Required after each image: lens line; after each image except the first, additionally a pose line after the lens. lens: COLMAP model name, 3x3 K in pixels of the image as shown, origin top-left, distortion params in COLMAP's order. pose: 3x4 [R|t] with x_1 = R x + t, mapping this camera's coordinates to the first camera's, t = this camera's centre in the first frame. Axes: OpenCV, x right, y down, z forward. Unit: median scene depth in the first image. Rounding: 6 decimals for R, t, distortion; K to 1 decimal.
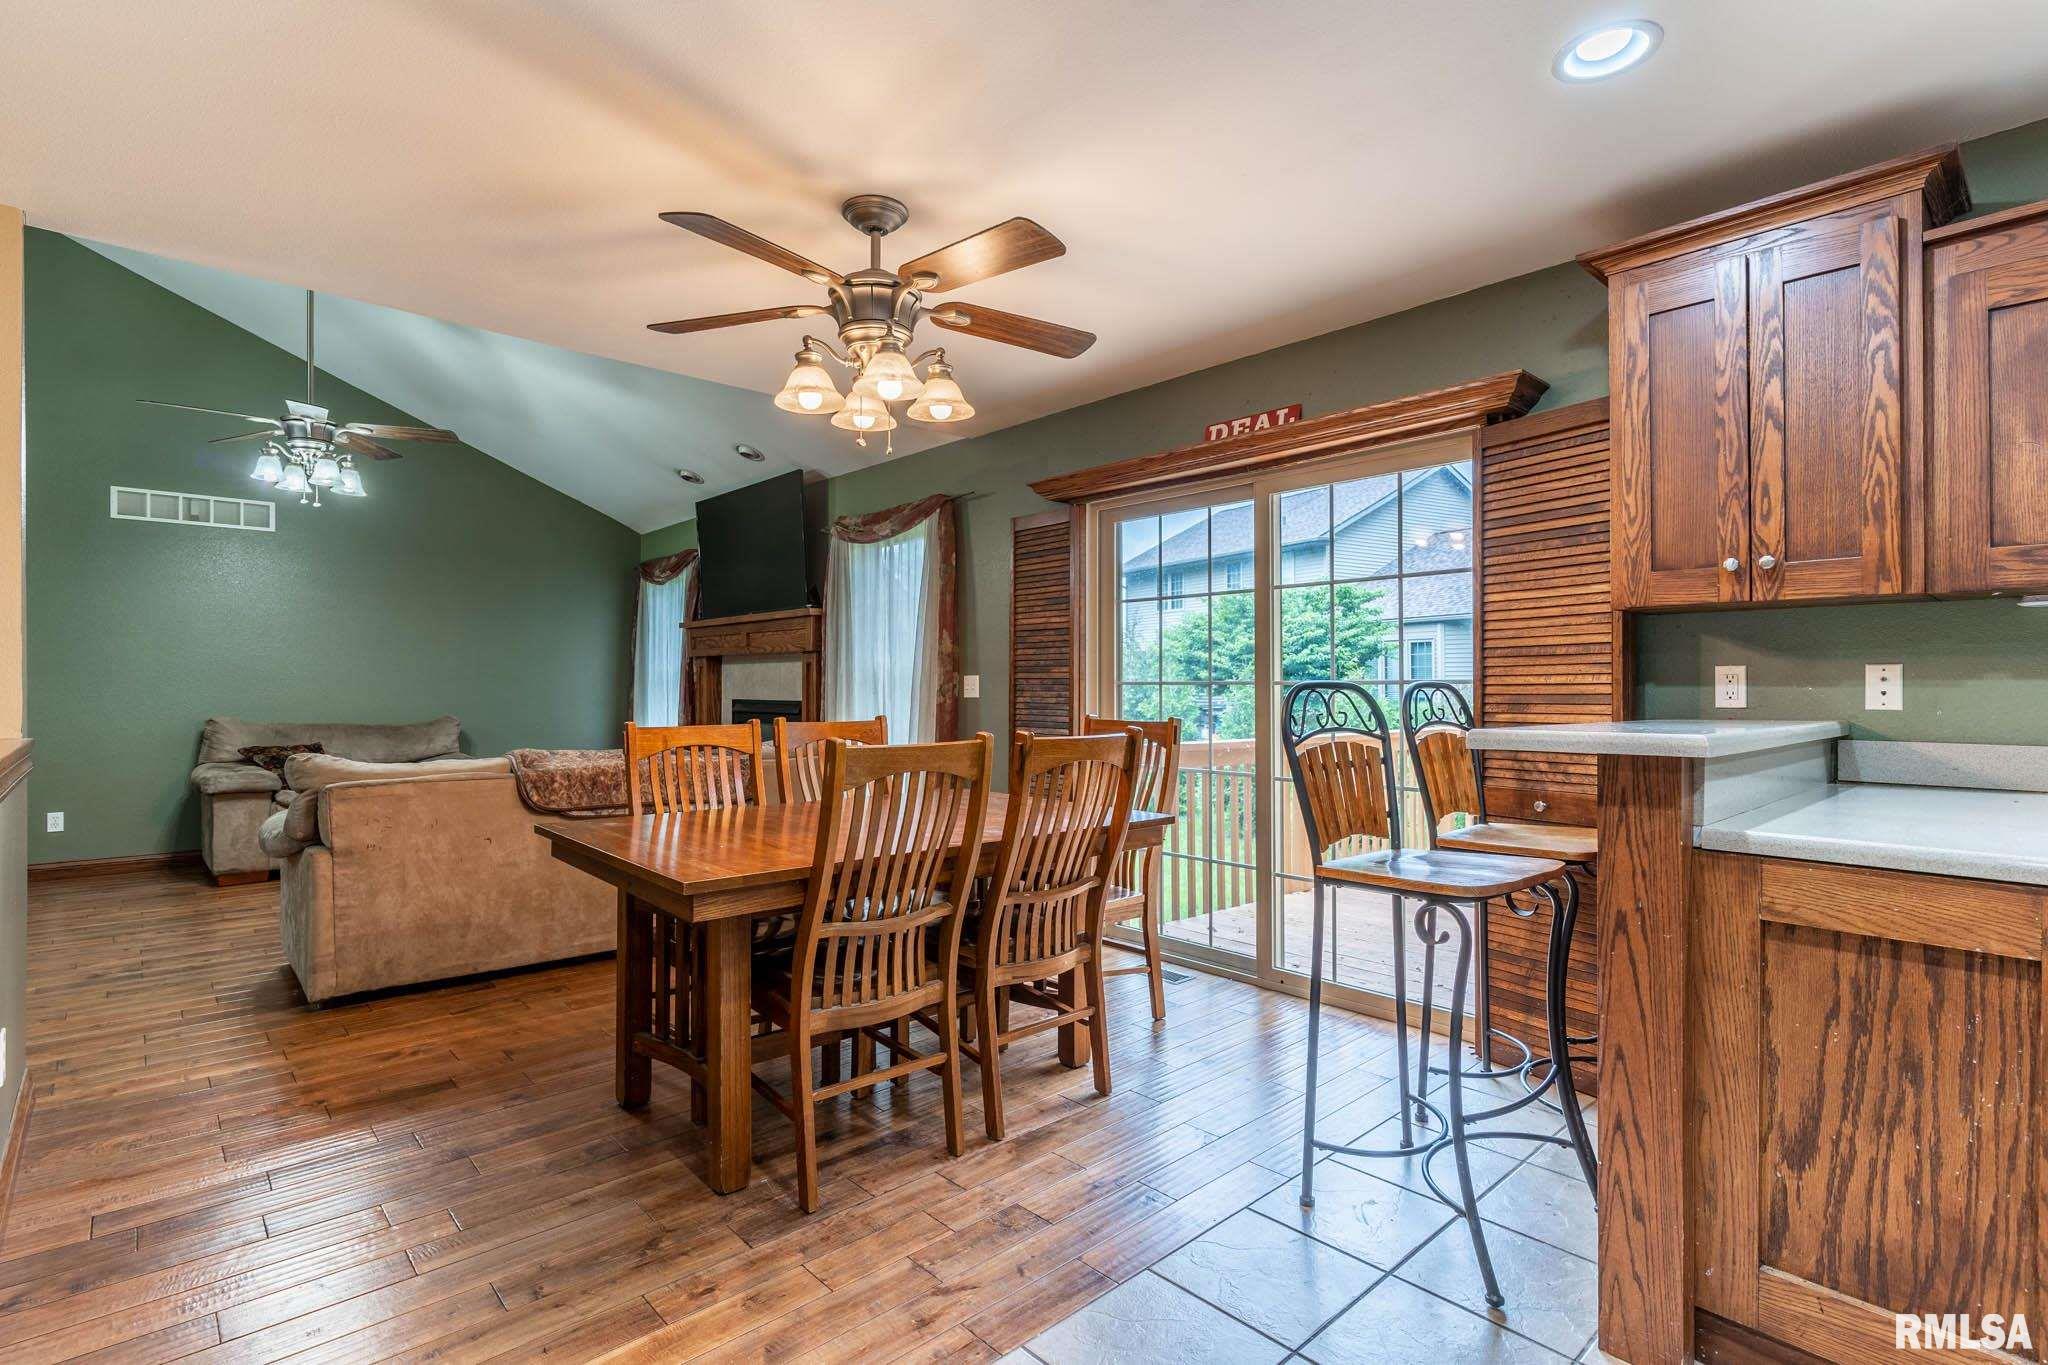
lens RADIAL K [[980.3, 0, 1025.7], [0, 980.3, 684.5], [0, 0, 1]] dist [0.004177, -0.000939]
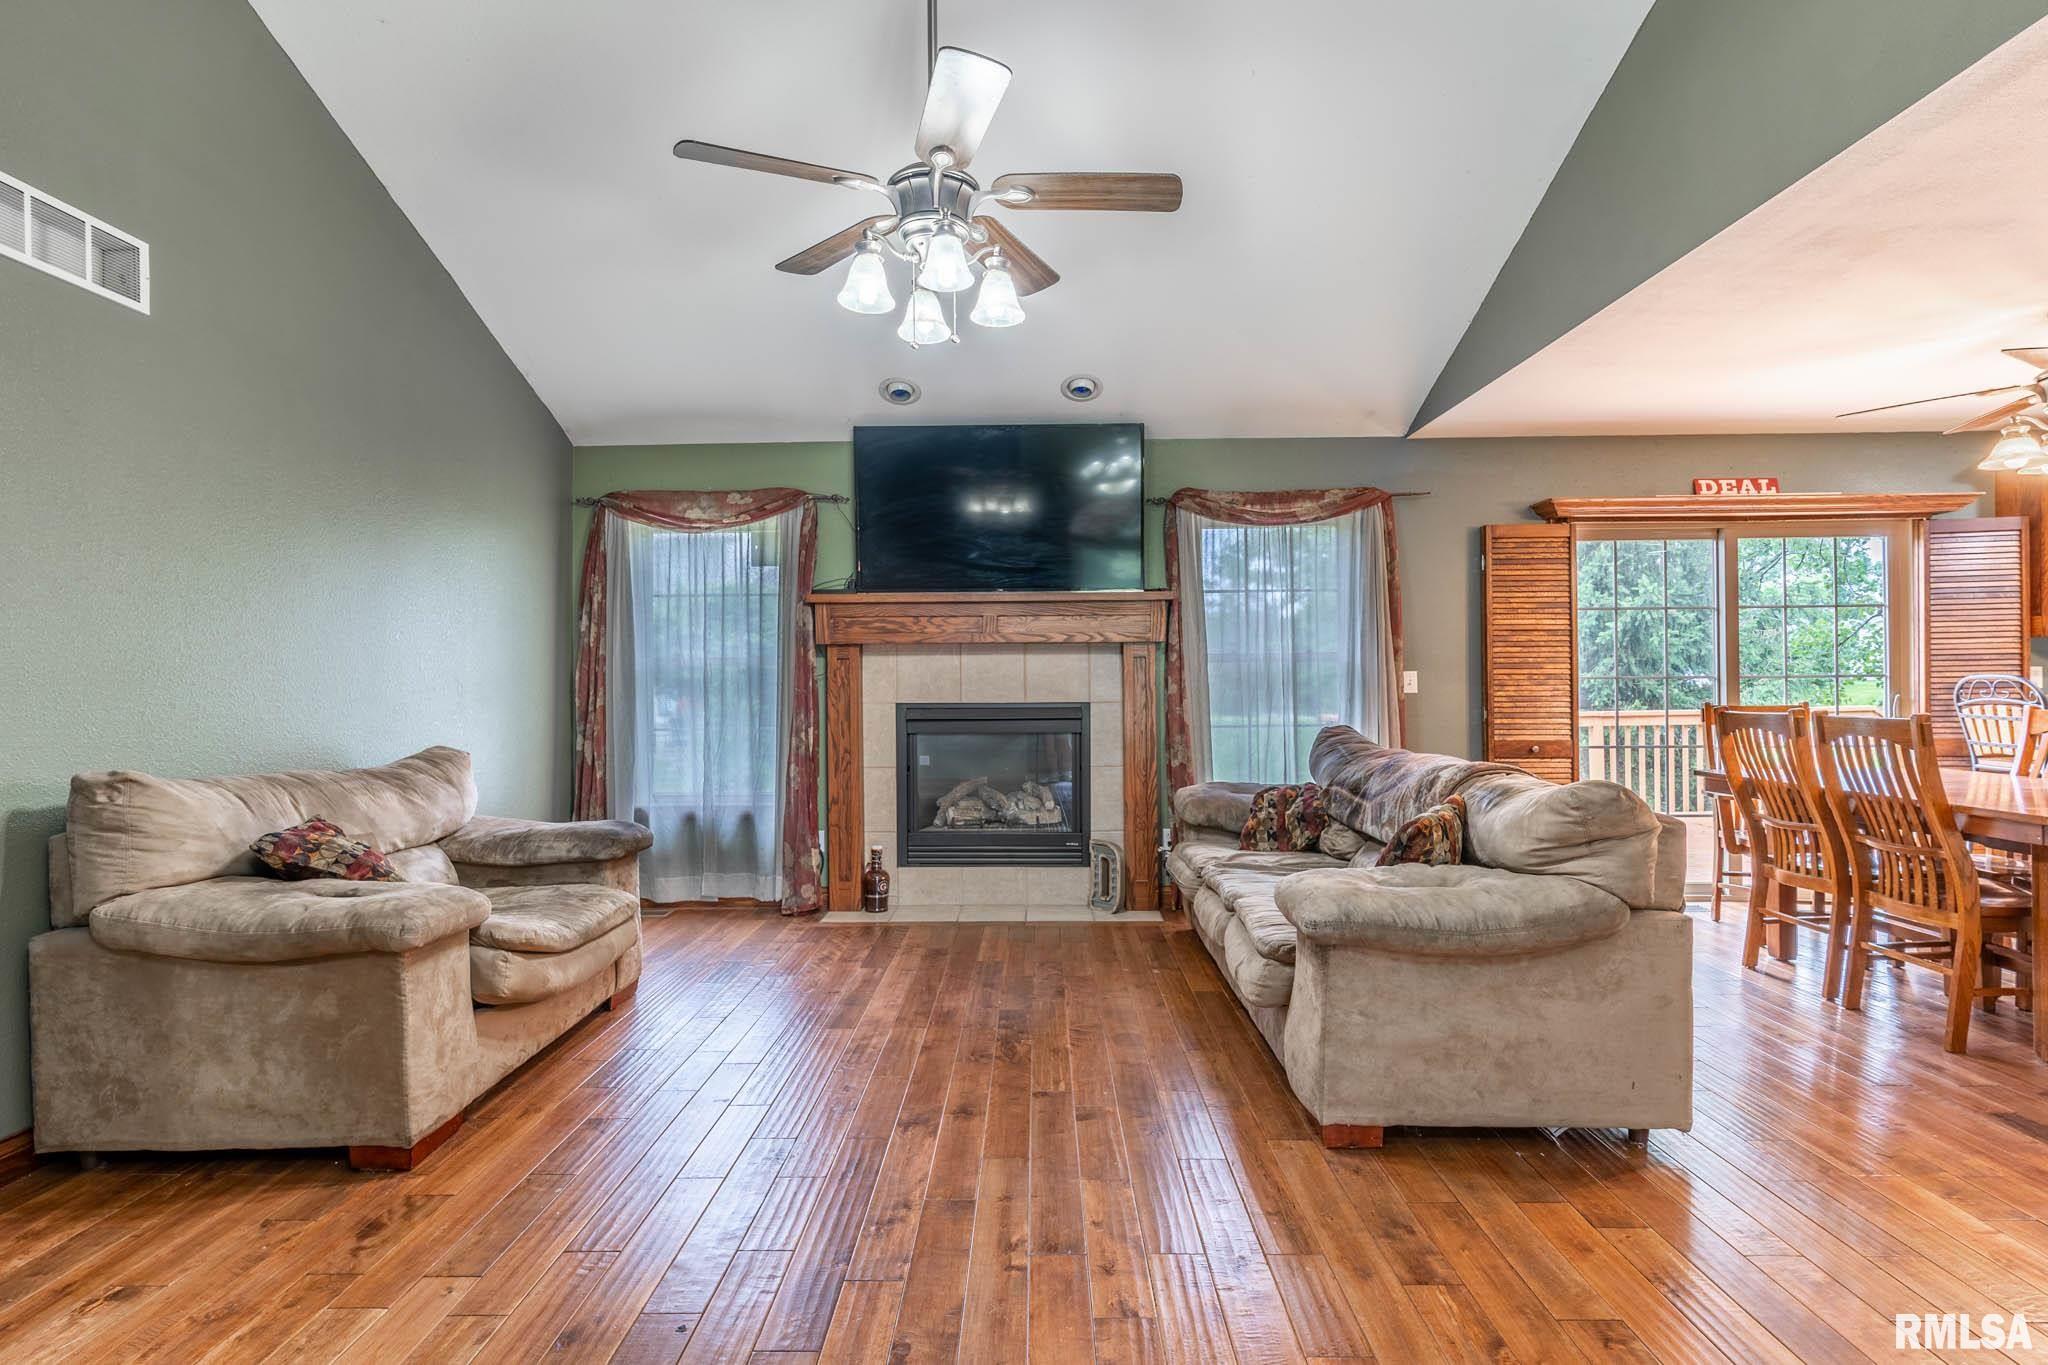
lens RADIAL K [[980.3, 0, 1025.7], [0, 980.3, 684.5], [0, 0, 1]] dist [0.004177, -0.000939]
pose [[0.685653, -0.004181, 0.727917, -1.995200], [0.006135, 0.999981, -0.000035, 0.003556], [-0.727903, 0.004489, 0.685665, 1.101082]]
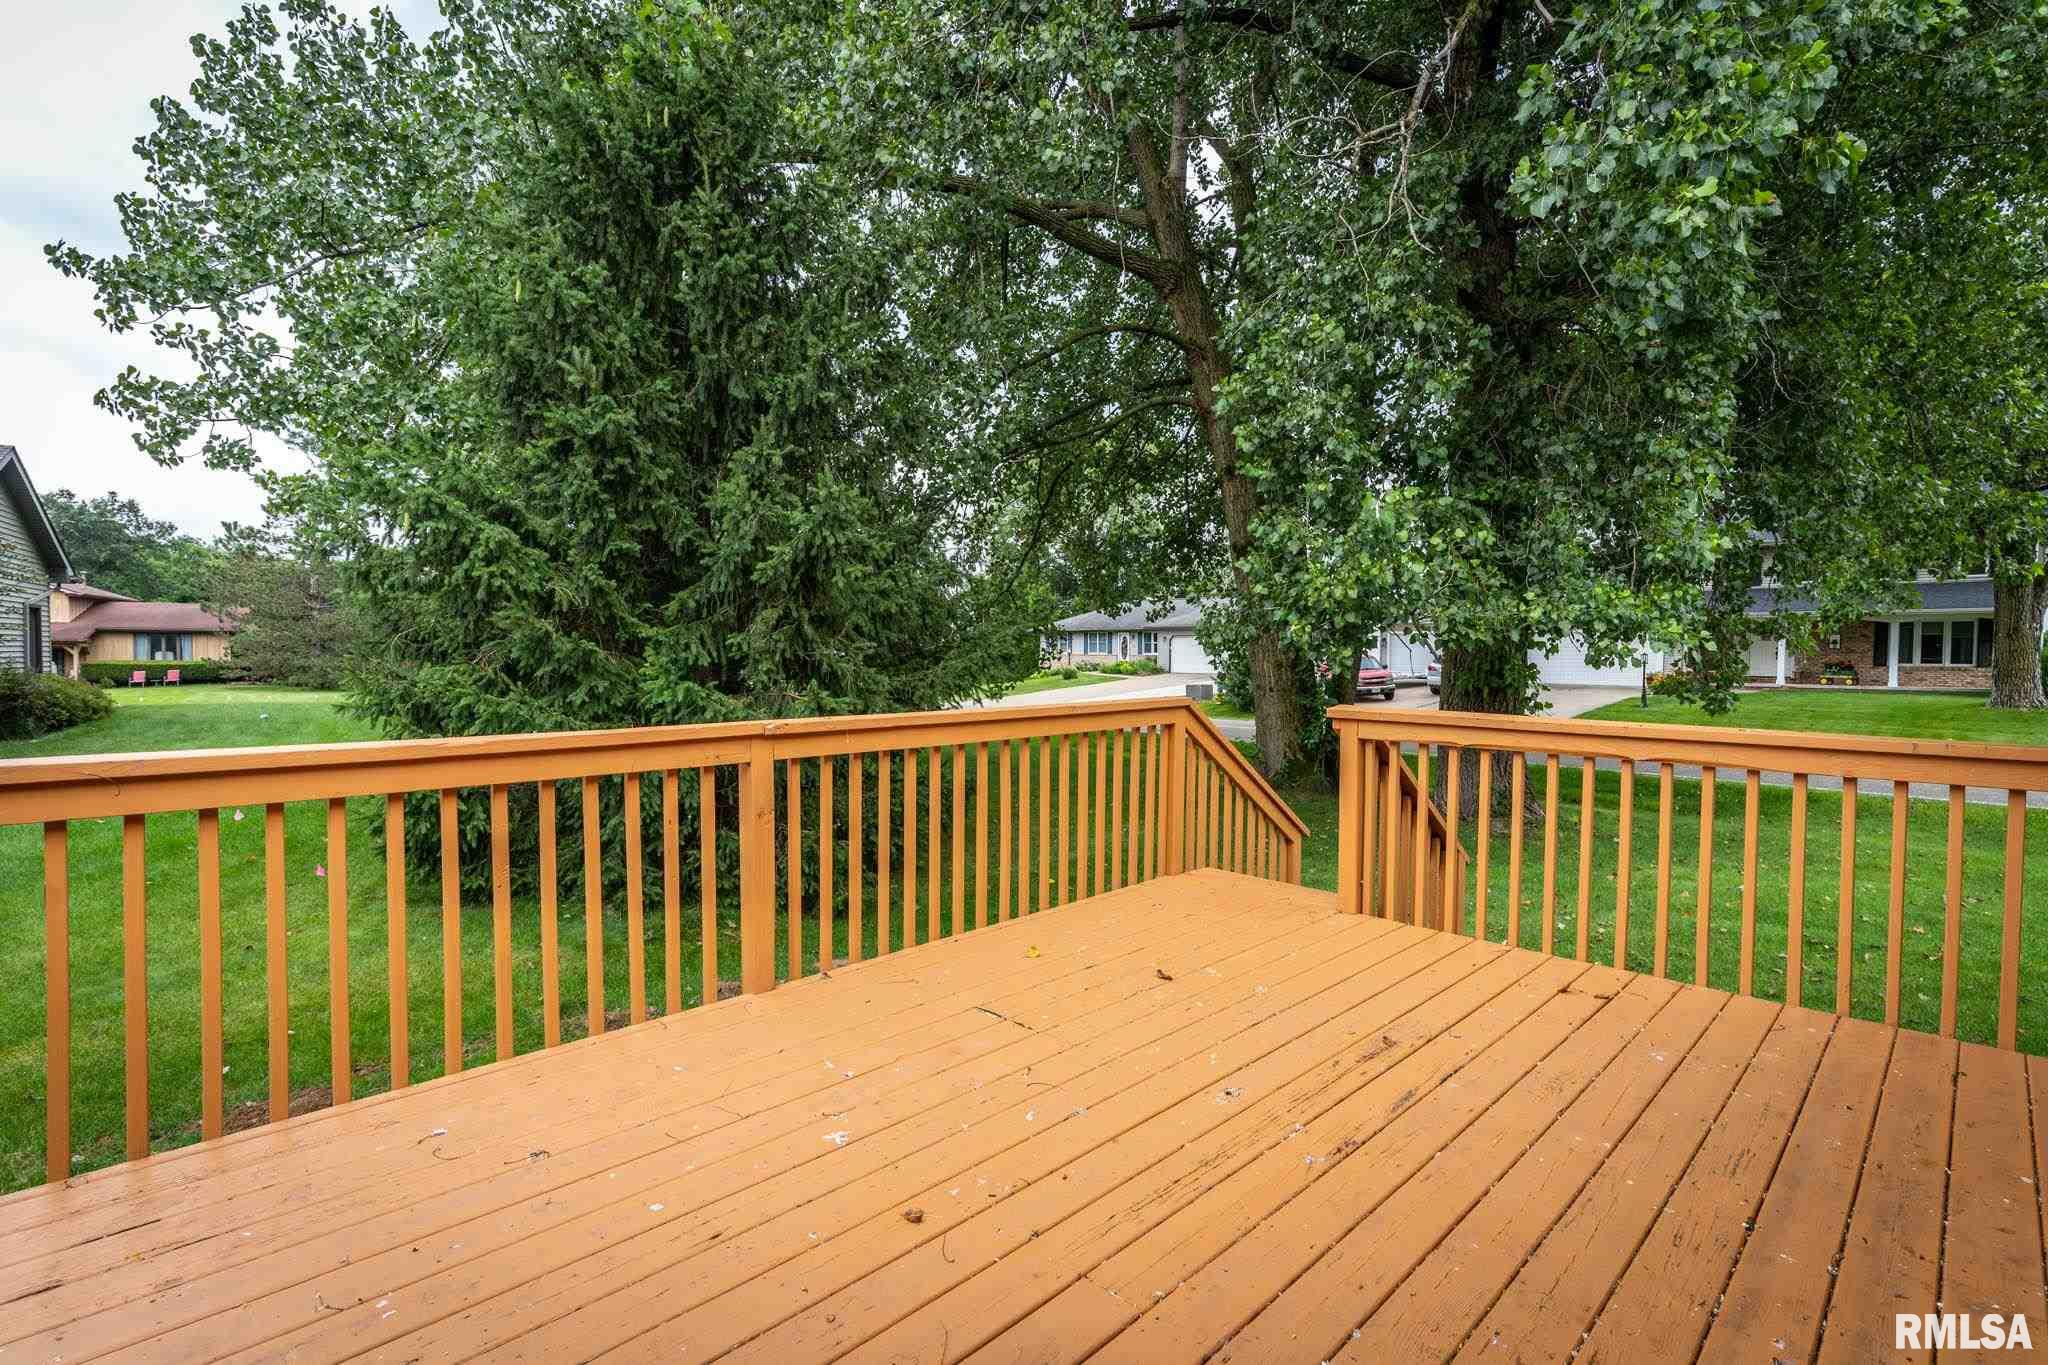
lens RADIAL K [[963.9, 0, 1023.2], [0, 963.9, 690.5], [0, 0, 1]] dist [0.007836, -0.000187]
pose [[-0.051092, -0.035682, 0.998056, 0.490266], [-0.013595, 0.999294, 0.035031, 0.018876], [-0.998601, -0.011779, -0.051541, 1.695127]]
